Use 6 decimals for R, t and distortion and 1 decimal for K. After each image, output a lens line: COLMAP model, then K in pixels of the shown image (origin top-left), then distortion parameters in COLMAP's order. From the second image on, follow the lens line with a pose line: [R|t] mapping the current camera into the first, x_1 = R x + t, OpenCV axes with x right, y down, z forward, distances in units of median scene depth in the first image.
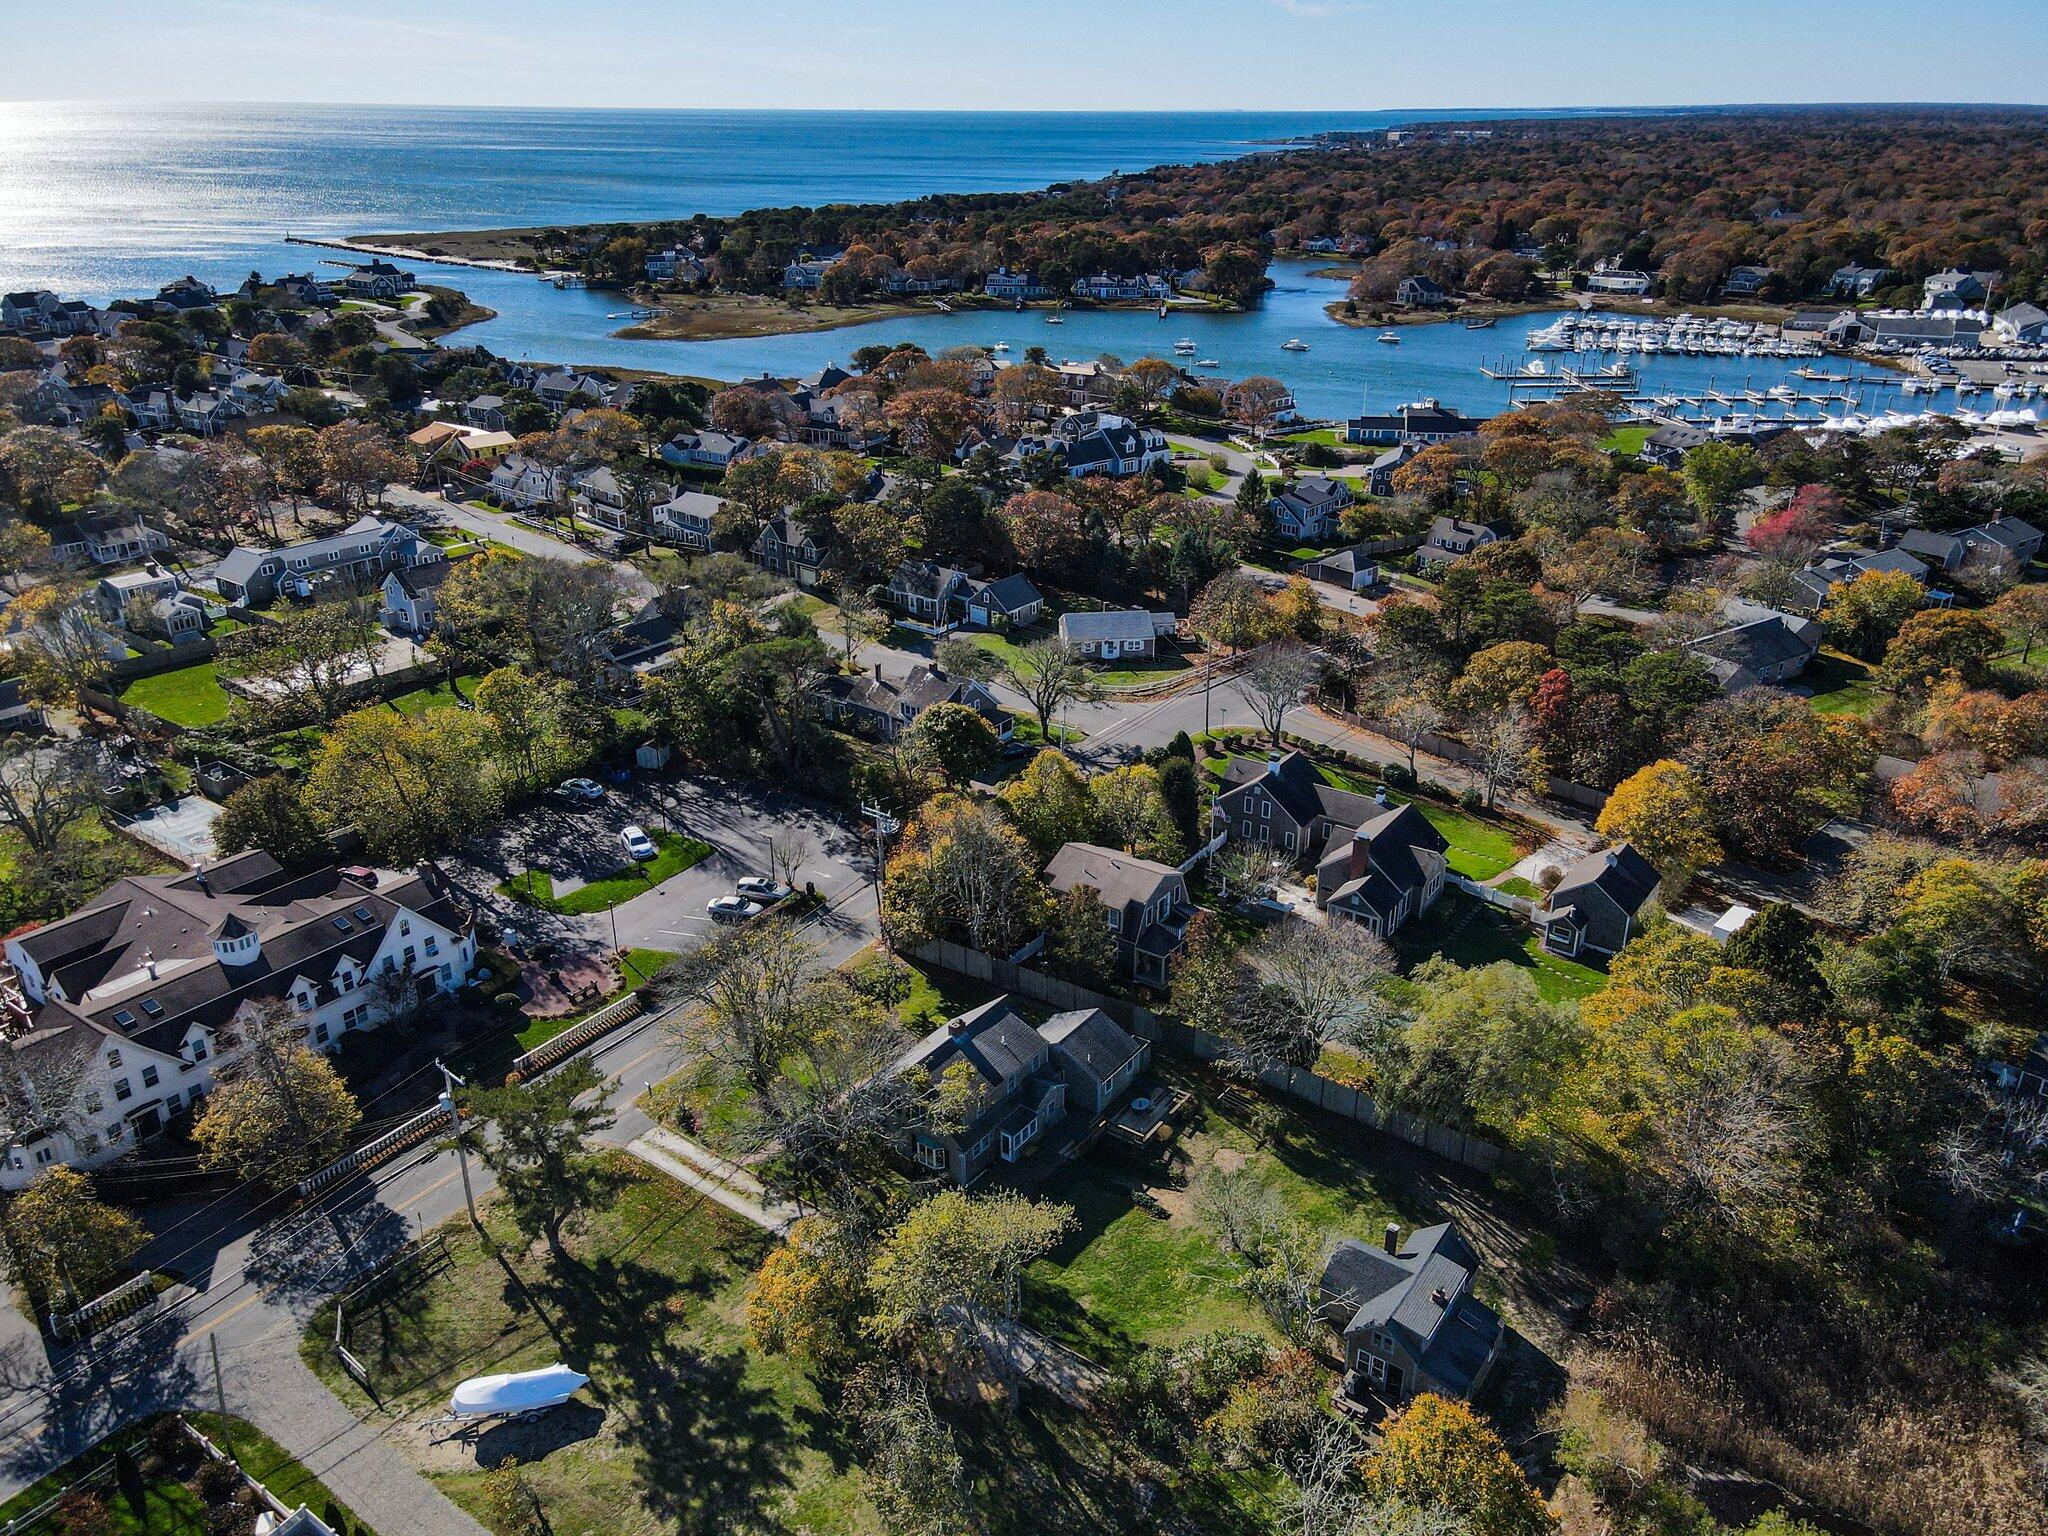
lens RADIAL K [[1527.4, 0, 1010.6], [0, 1527.4, 827.3], [0, 0, 1]] dist [0.008186, 0.075373]
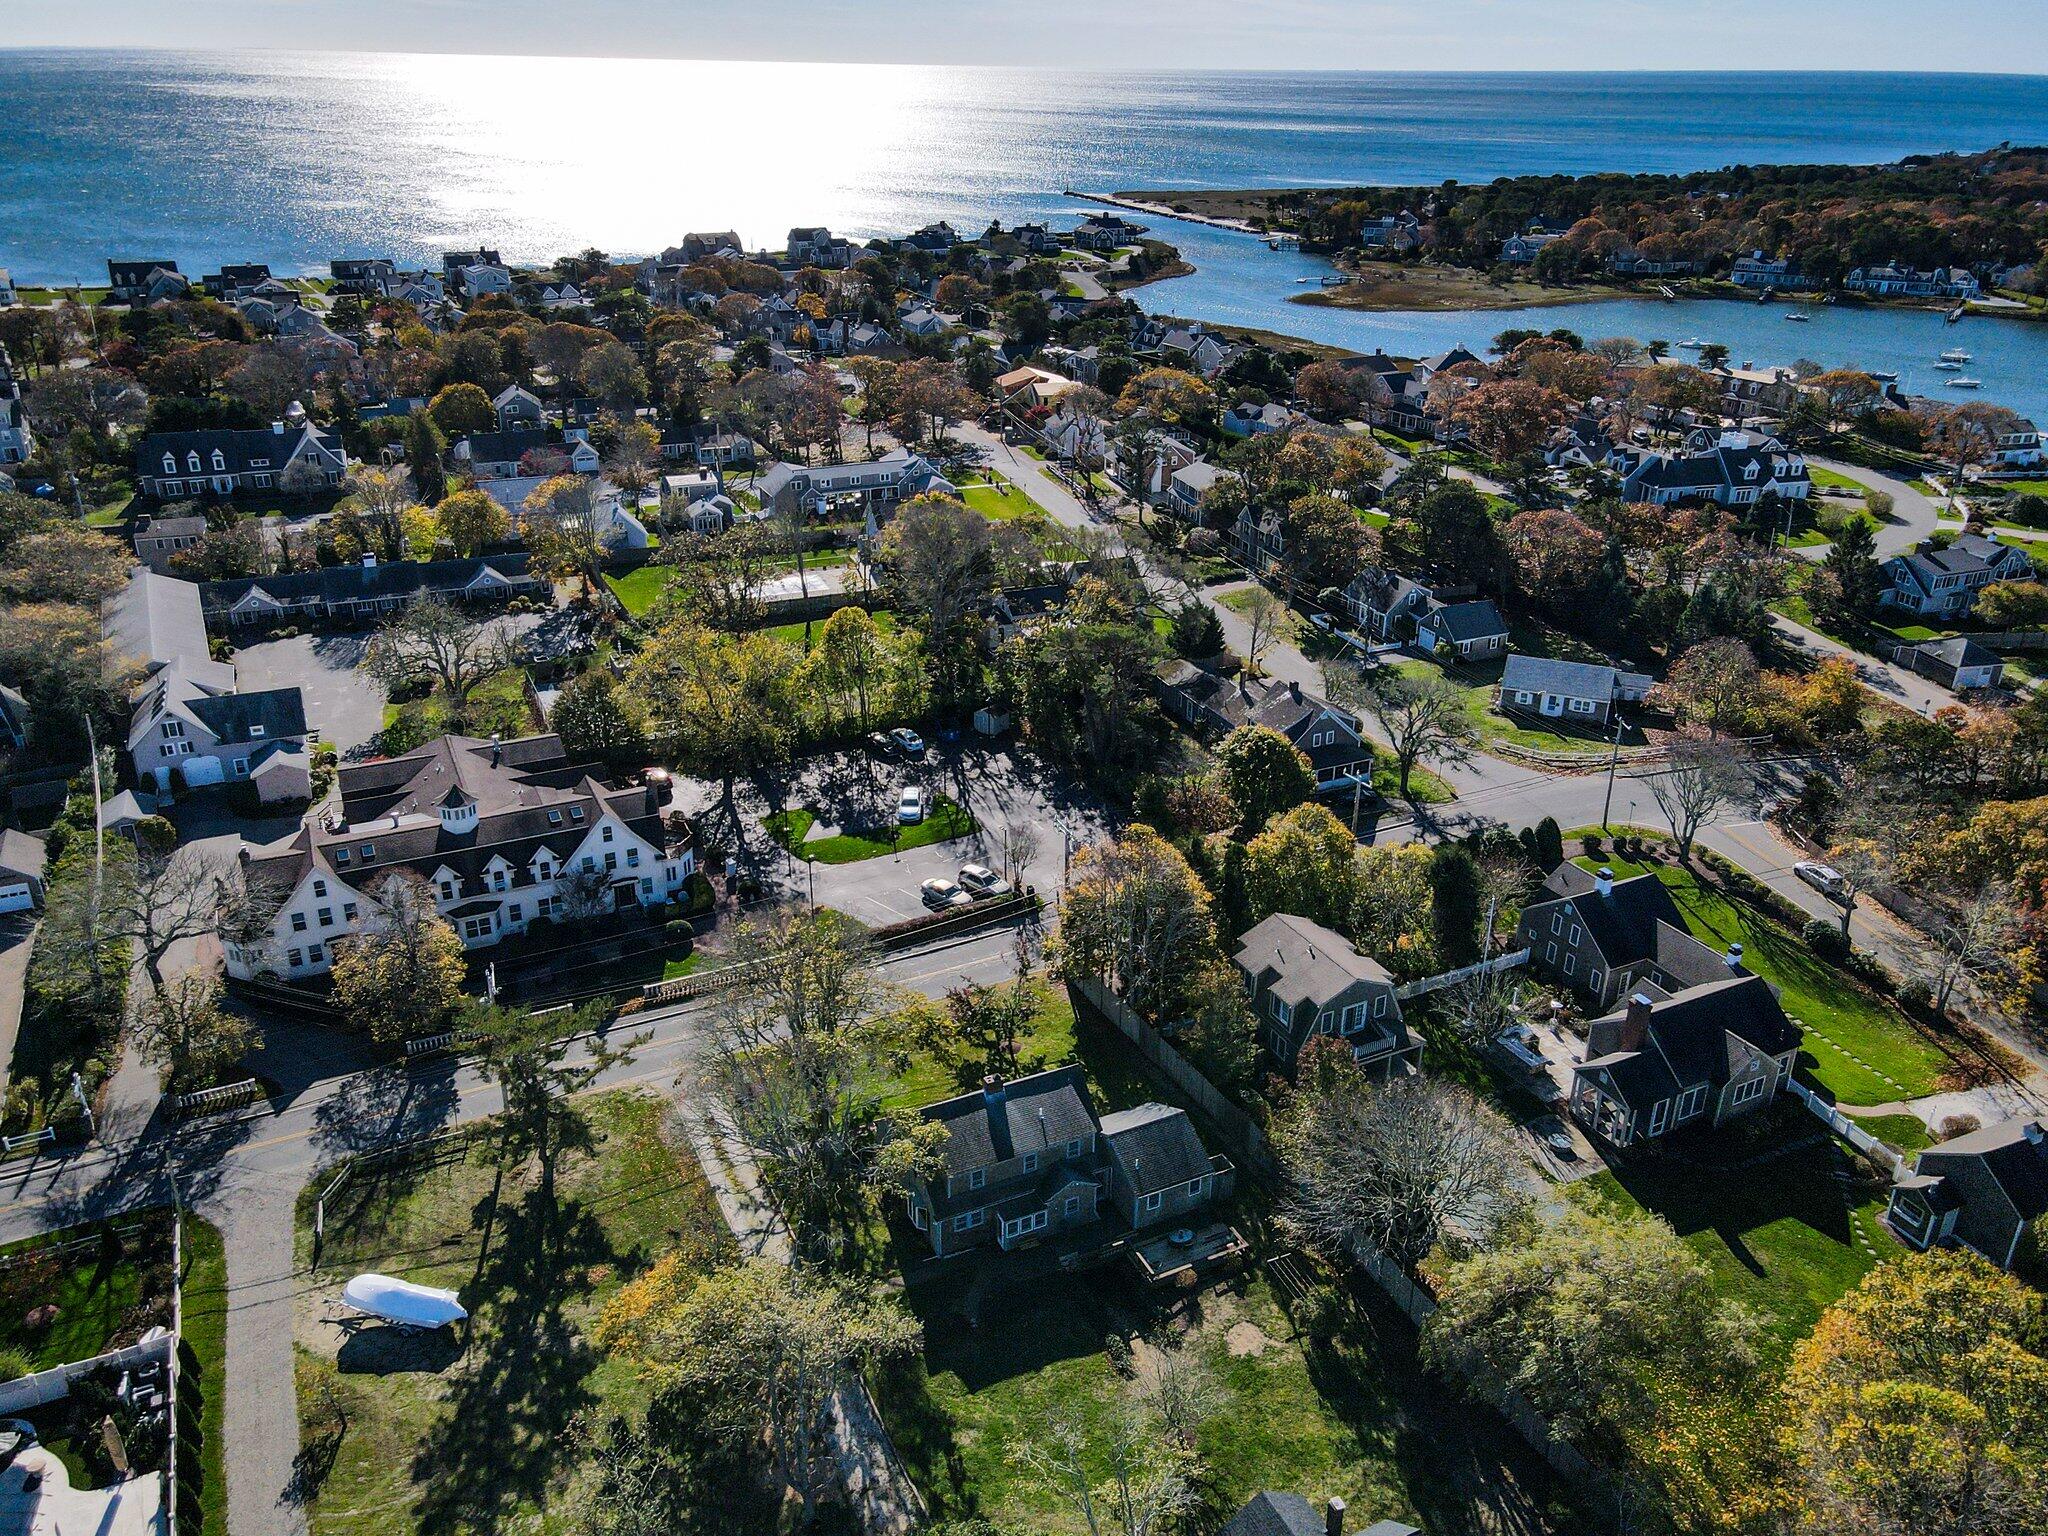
lens RADIAL K [[1527.4, 0, 1010.6], [0, 1527.4, 827.3], [0, 0, 1]] dist [0.008186, 0.075373]
pose [[0.877290, 0.225092, -0.423906, 0.177231], [-0.217374, 0.973772, 0.067203, -0.042654], [0.427914, 0.033190, 0.903210, 0.110257]]
